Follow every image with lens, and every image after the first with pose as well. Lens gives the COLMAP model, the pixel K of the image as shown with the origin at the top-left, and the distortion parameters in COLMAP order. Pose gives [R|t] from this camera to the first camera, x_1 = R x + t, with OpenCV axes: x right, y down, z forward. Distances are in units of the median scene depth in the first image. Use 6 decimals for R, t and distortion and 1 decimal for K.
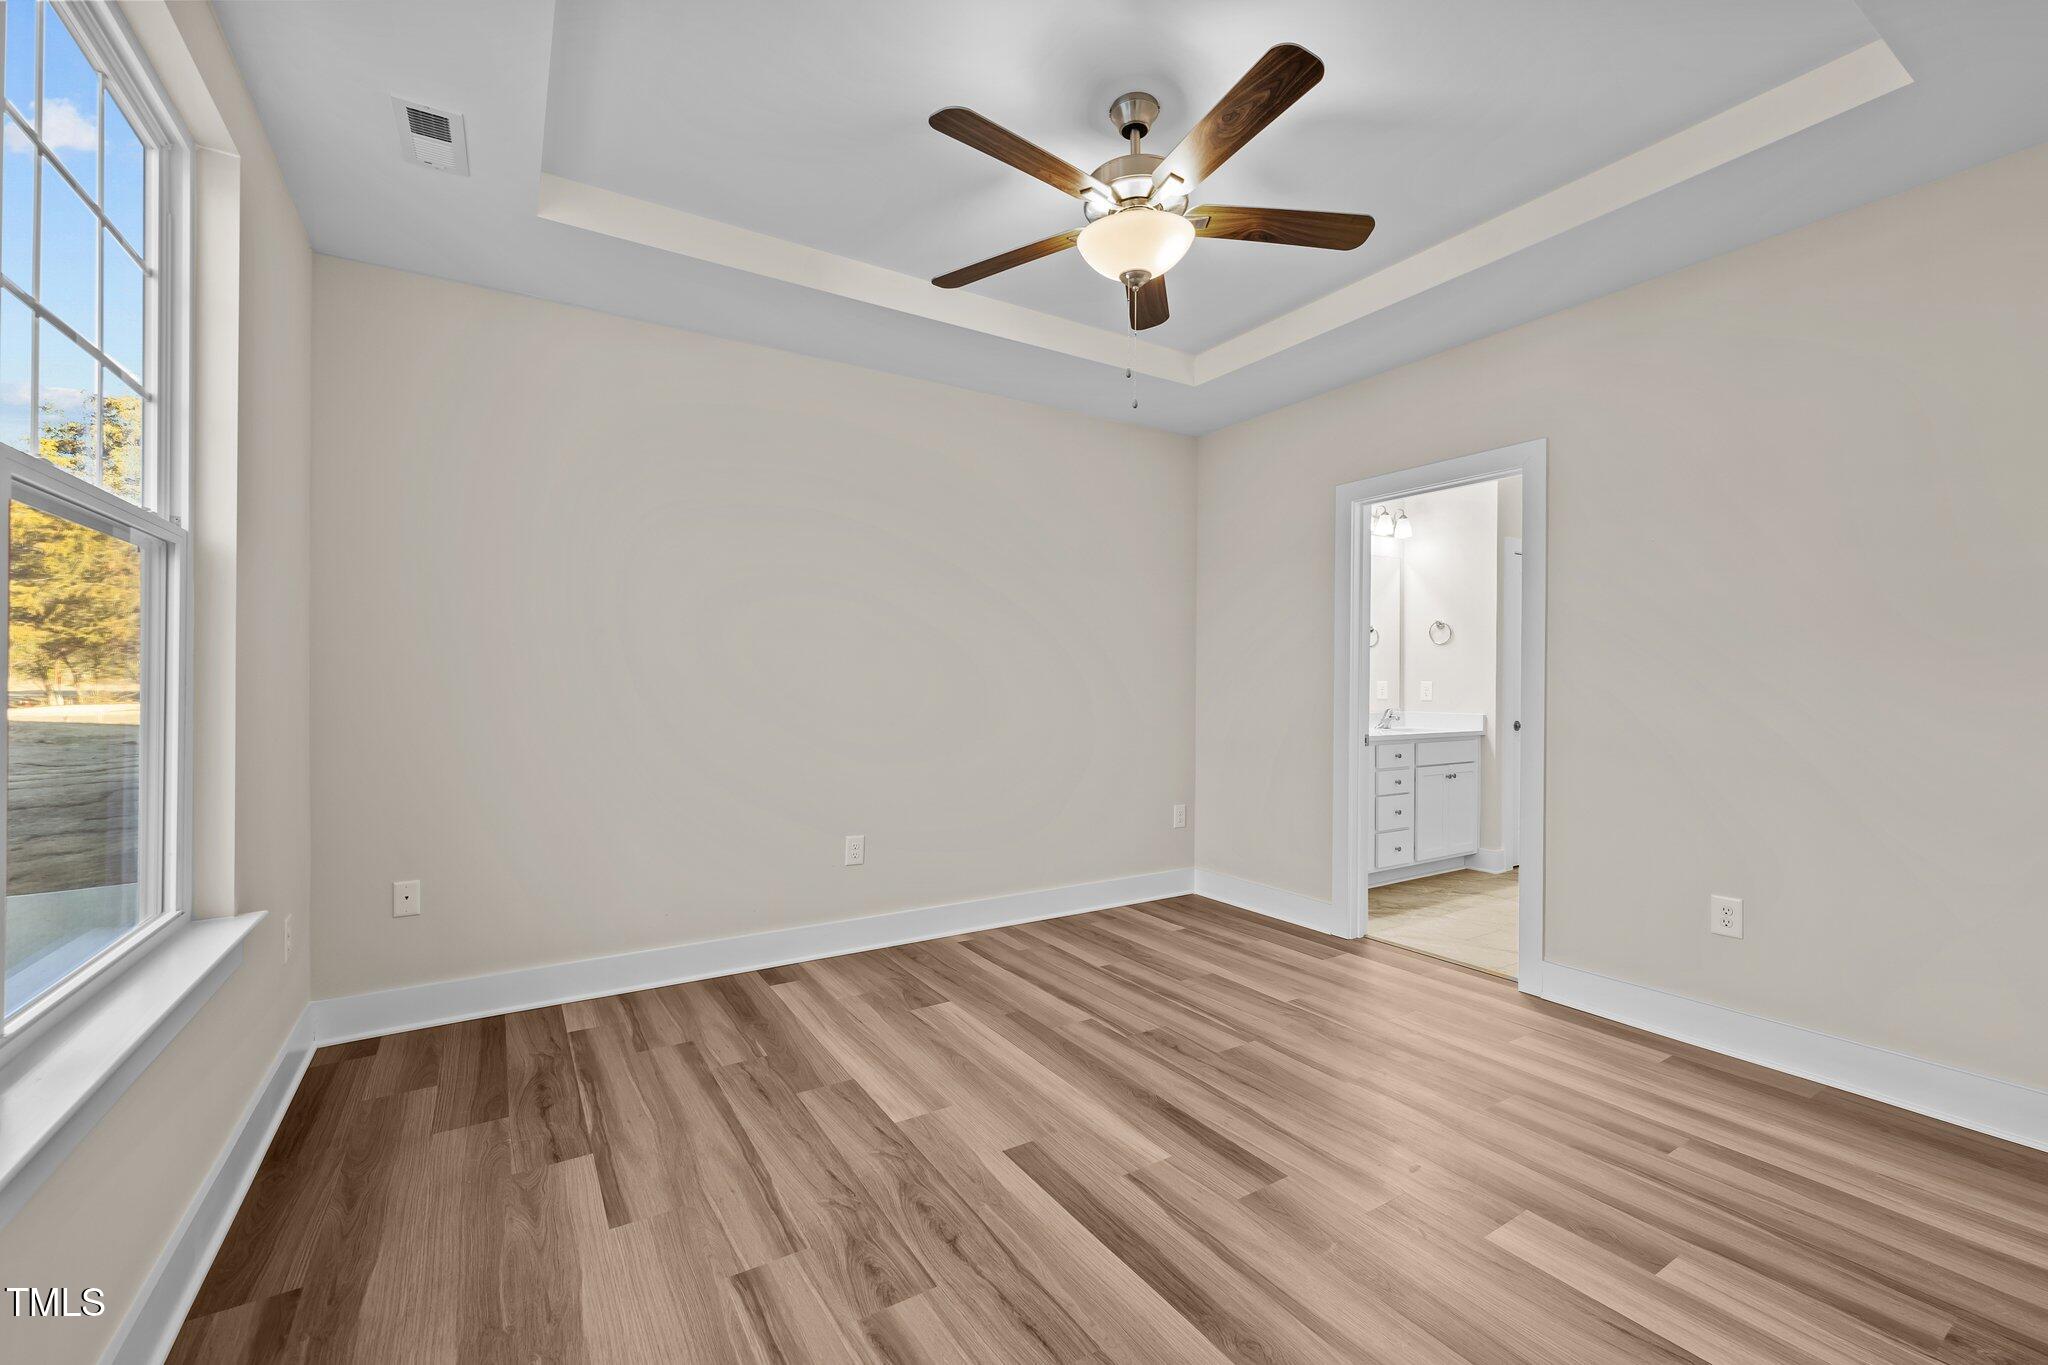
lens RADIAL K [[845.8, 0, 1018.5], [0, 845.8, 691.5], [0, 0, 1]] dist [0.001118, -0.000623]
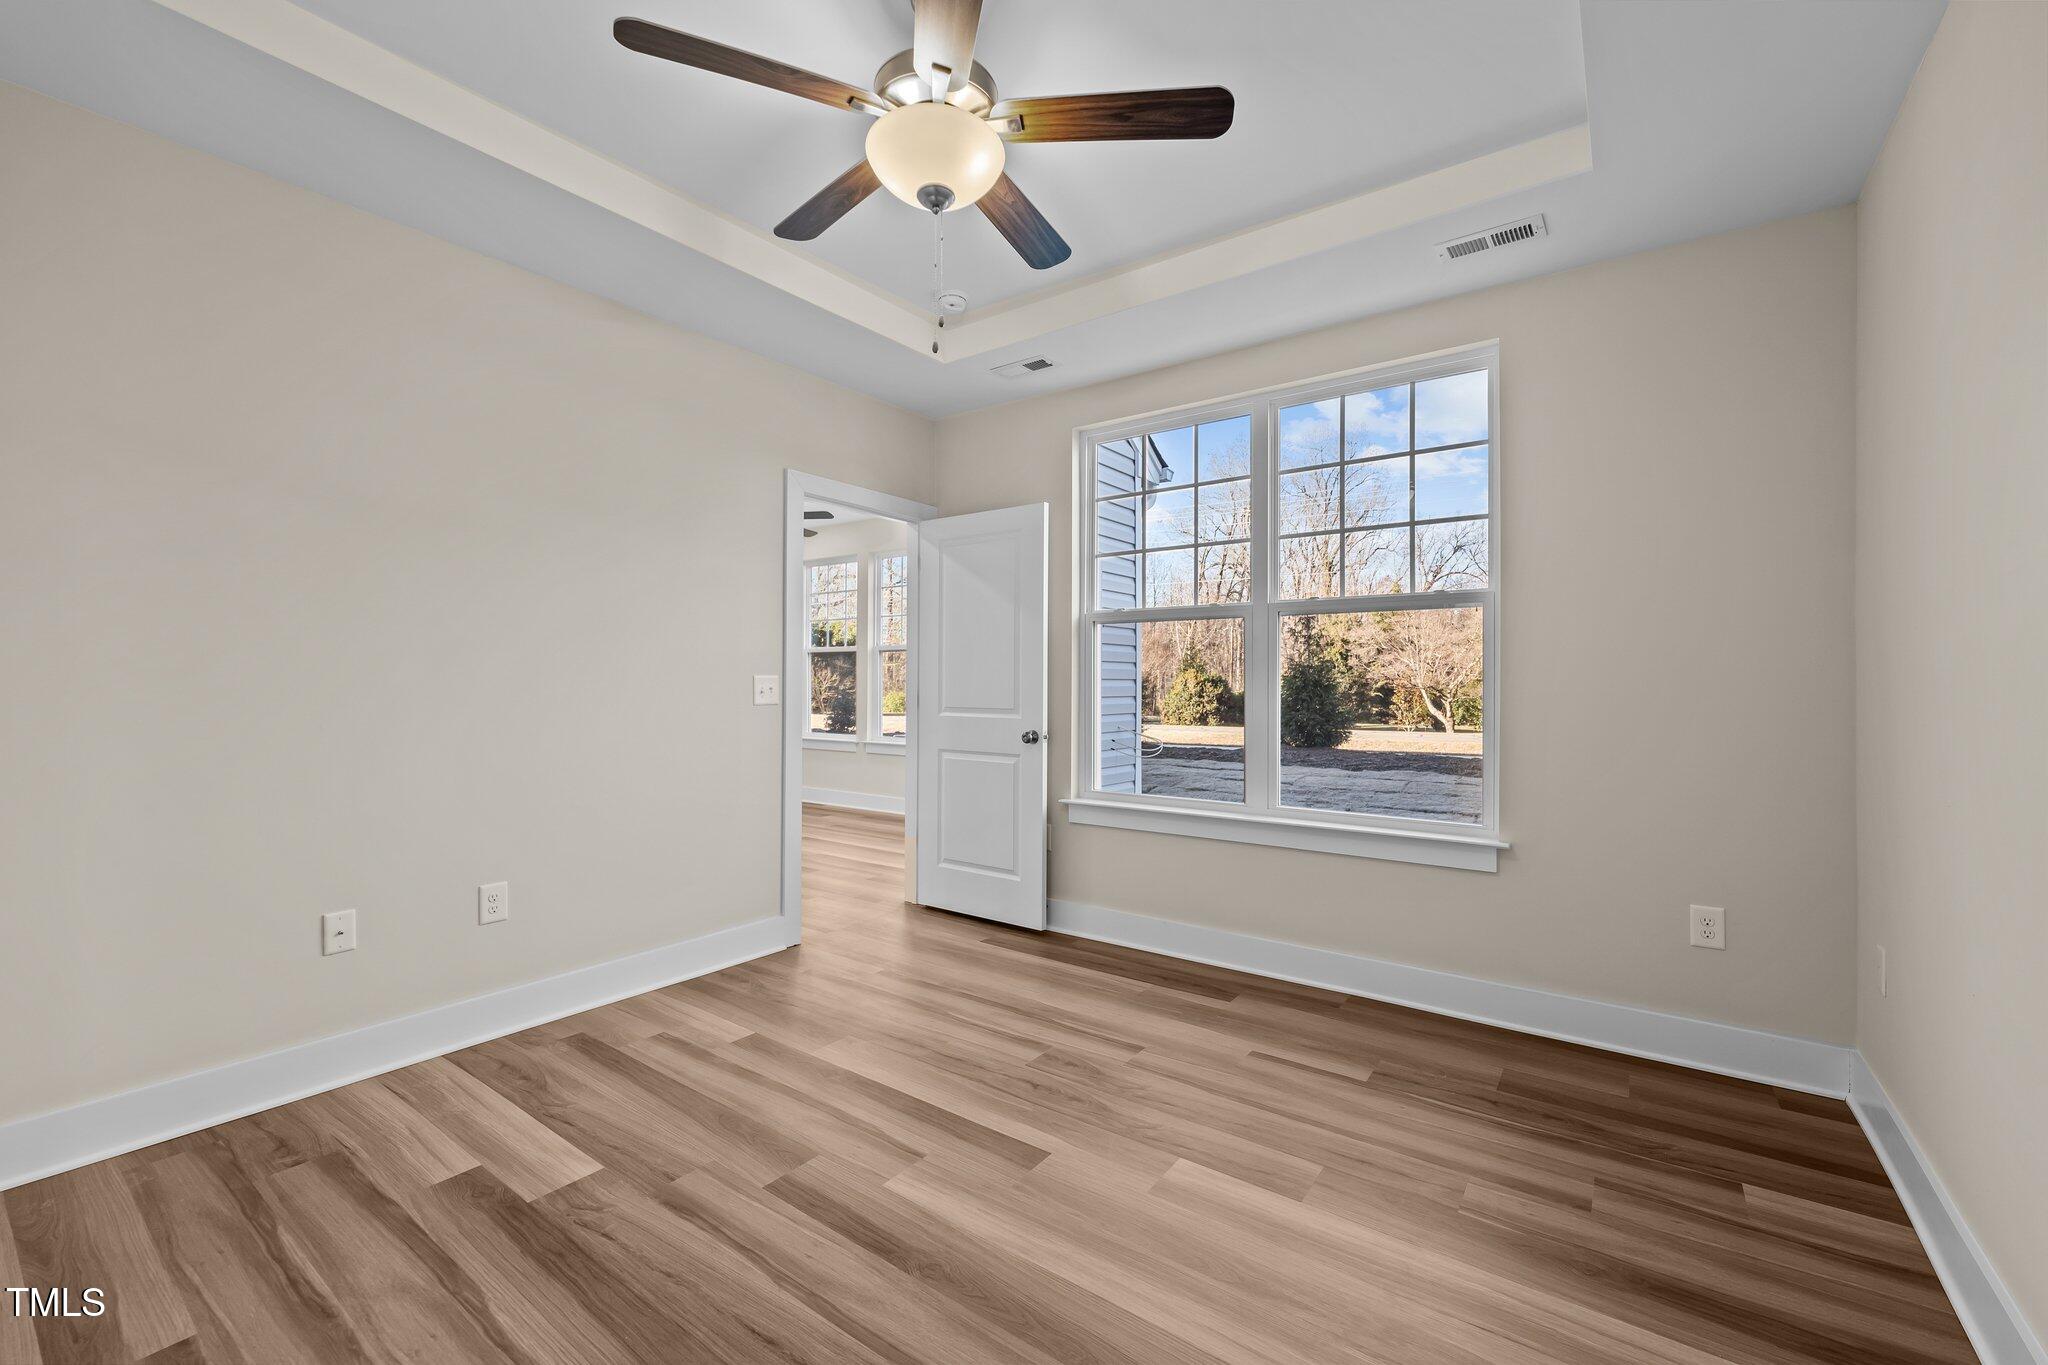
lens RADIAL K [[845.8, 0, 1017.7], [0, 845.8, 689.9], [0, 0, 1]] dist [0.001118, -0.000623]
pose [[-0.934703, -0.006423, -0.355373, 0.369189], [-0.009606, 0.999928, 0.007194, -0.007508], [0.355301, 0.010138, -0.934697, 1.880733]]
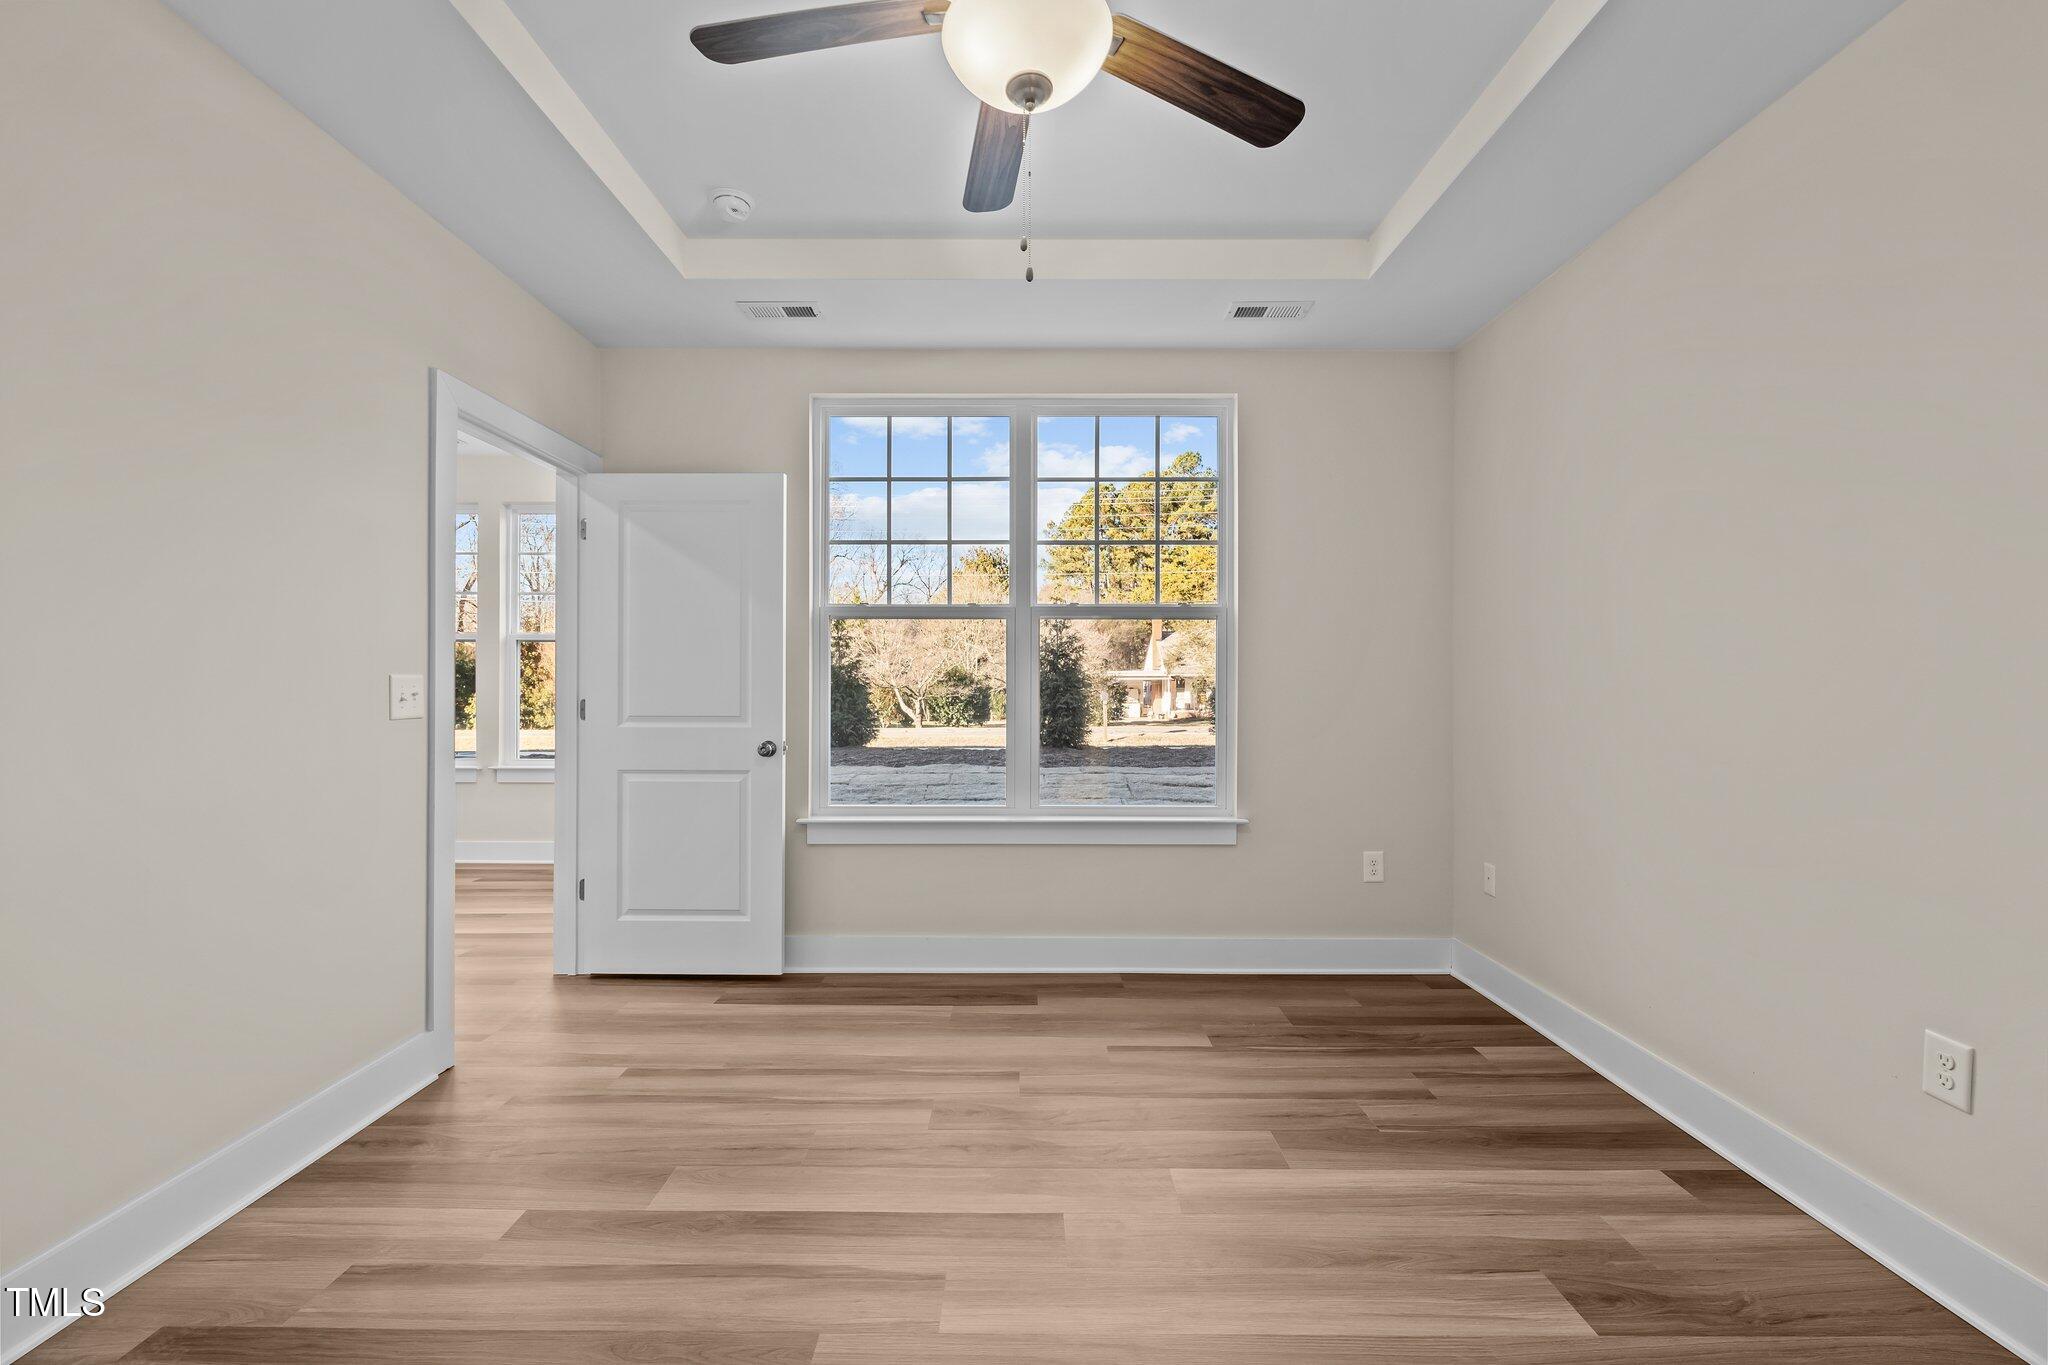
lens RADIAL K [[845.8, 0, 1029.3], [0, 845.8, 695.9], [0, 0, 1]] dist [0.001118, -0.000623]
pose [[-0.537637, 0.003297, -0.843170, 0.735836], [-0.007792, 0.999930, 0.008878, -0.007623], [0.843140, 0.011343, -0.537574, 1.421819]]
